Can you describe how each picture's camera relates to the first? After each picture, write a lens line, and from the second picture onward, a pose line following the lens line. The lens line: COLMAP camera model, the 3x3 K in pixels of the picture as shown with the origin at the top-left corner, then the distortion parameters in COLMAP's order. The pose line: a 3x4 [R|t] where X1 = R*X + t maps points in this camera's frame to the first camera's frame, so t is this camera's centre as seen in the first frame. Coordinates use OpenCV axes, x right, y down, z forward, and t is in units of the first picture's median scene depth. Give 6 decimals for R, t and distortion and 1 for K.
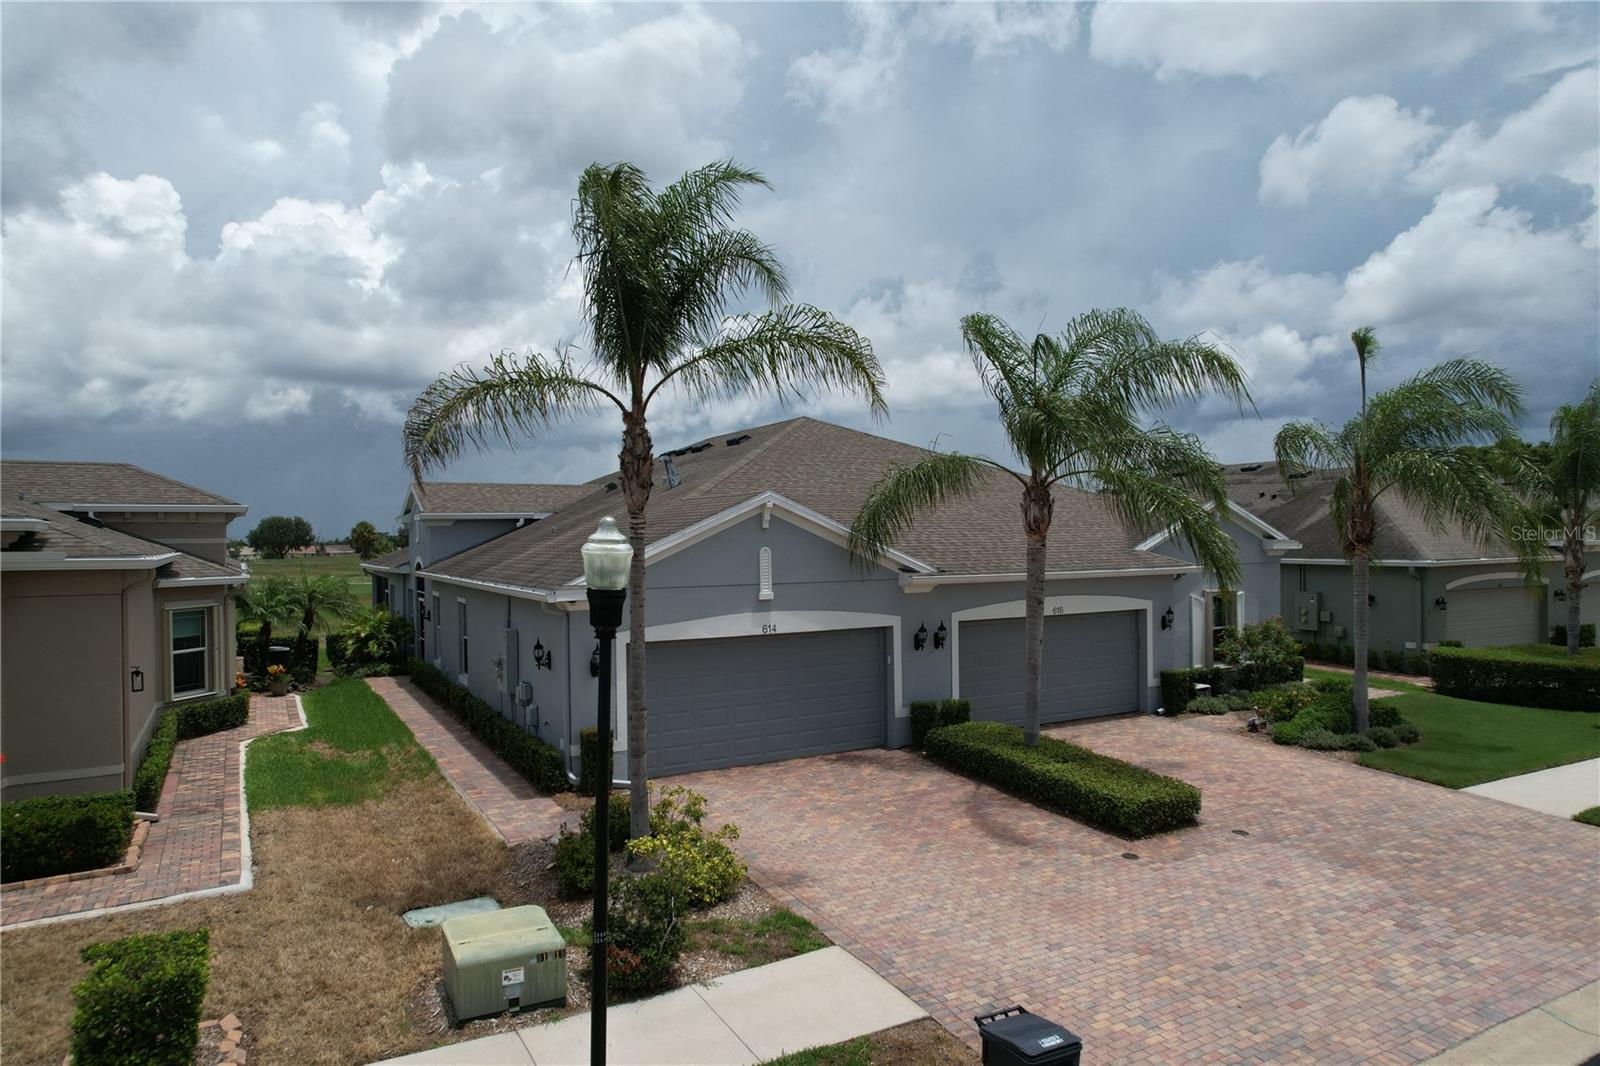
lens RADIAL K [[1025.9, 0, 810.0], [0, 1025.9, 537.2], [0, 0, 1]] dist [-0.083748, 0.080072]
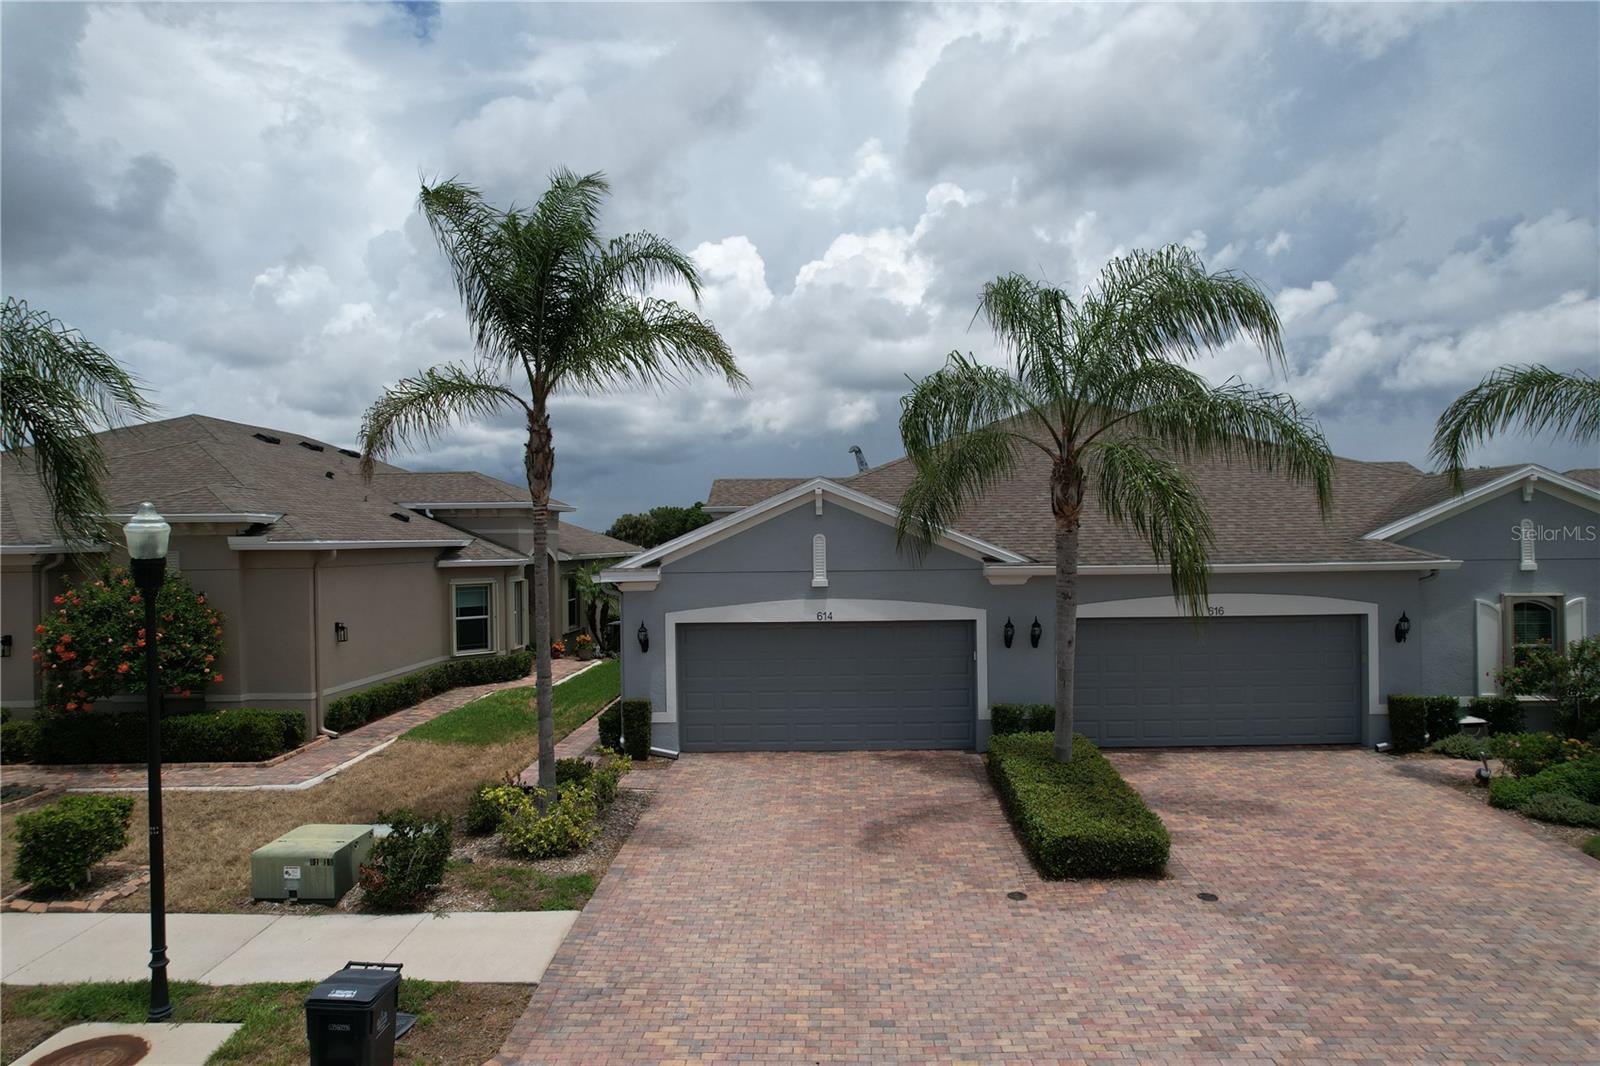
lens RADIAL K [[1025.9, 0, 810.0], [0, 1025.9, 537.2], [0, 0, 1]] dist [-0.083748, 0.080072]
pose [[0.852021, -0.000385, -0.523507, 0.475572], [0.002611, 0.999990, 0.003514, 0.009278], [0.523500, -0.004361, 0.852014, 0.145994]]
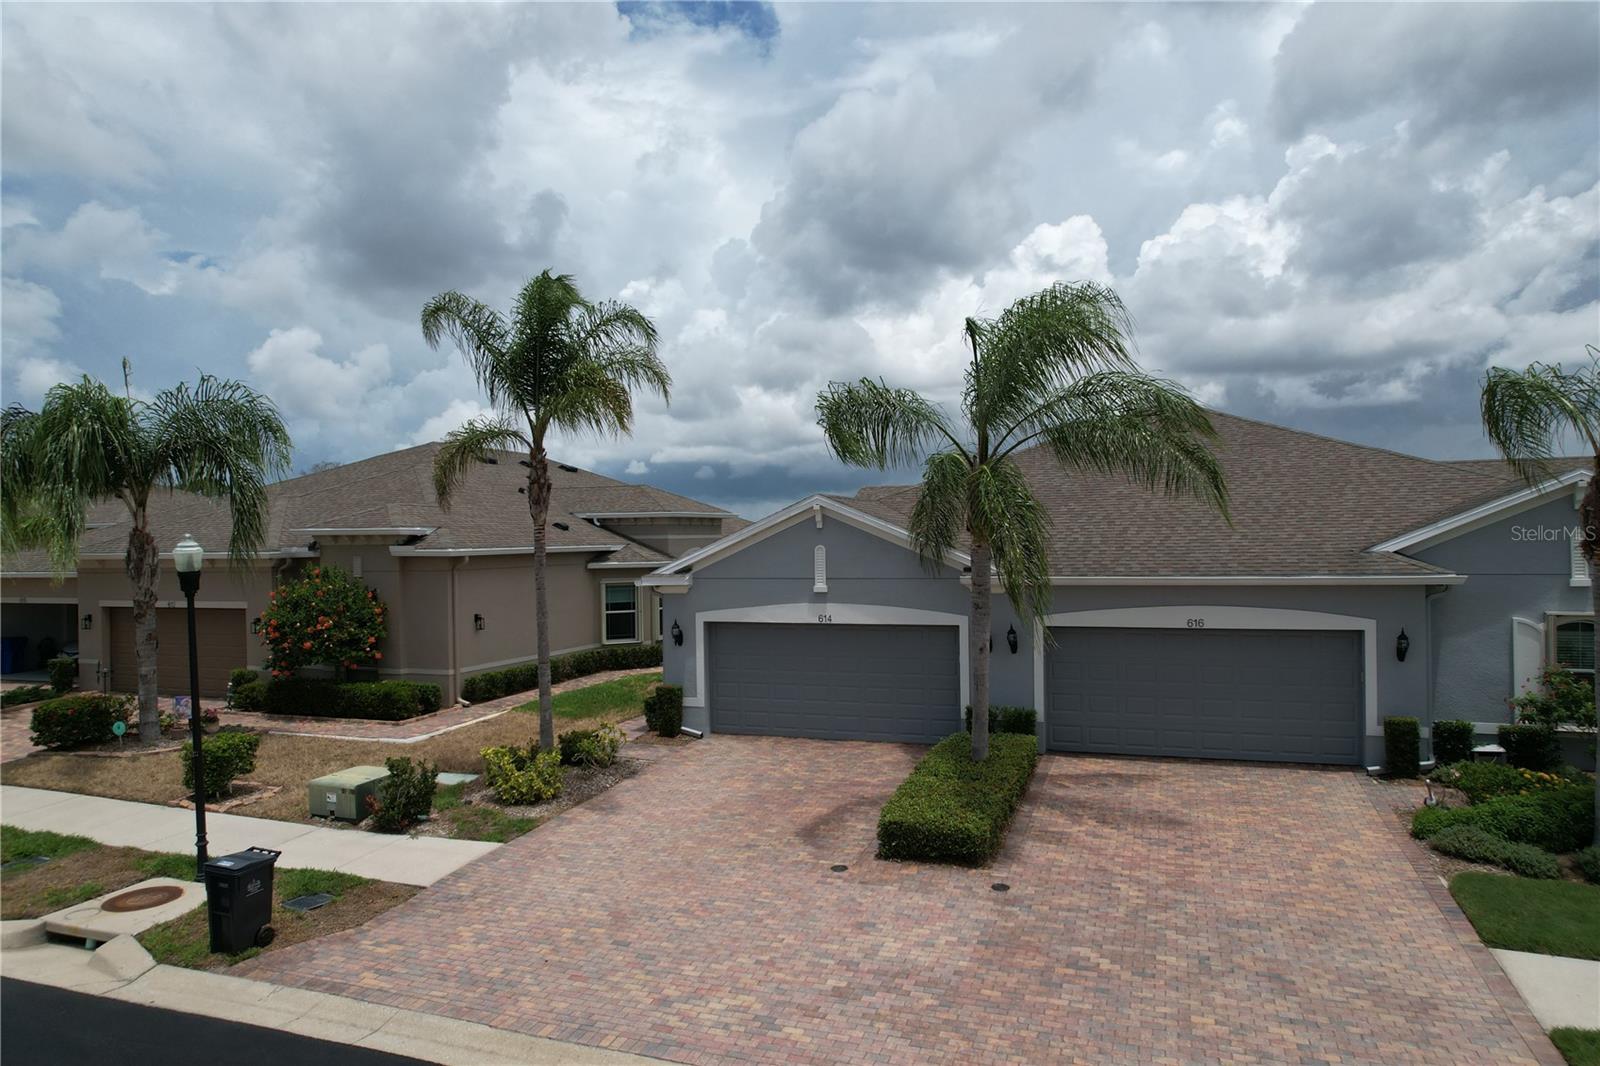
lens RADIAL K [[1025.9, 0, 810.0], [0, 1025.9, 537.2], [0, 0, 1]] dist [-0.083748, 0.080072]
pose [[0.647388, 0.002084, -0.762157, 0.808051], [0.005912, 0.999952, 0.007756, -0.007894], [0.762137, -0.009527, 0.647345, 0.271345]]
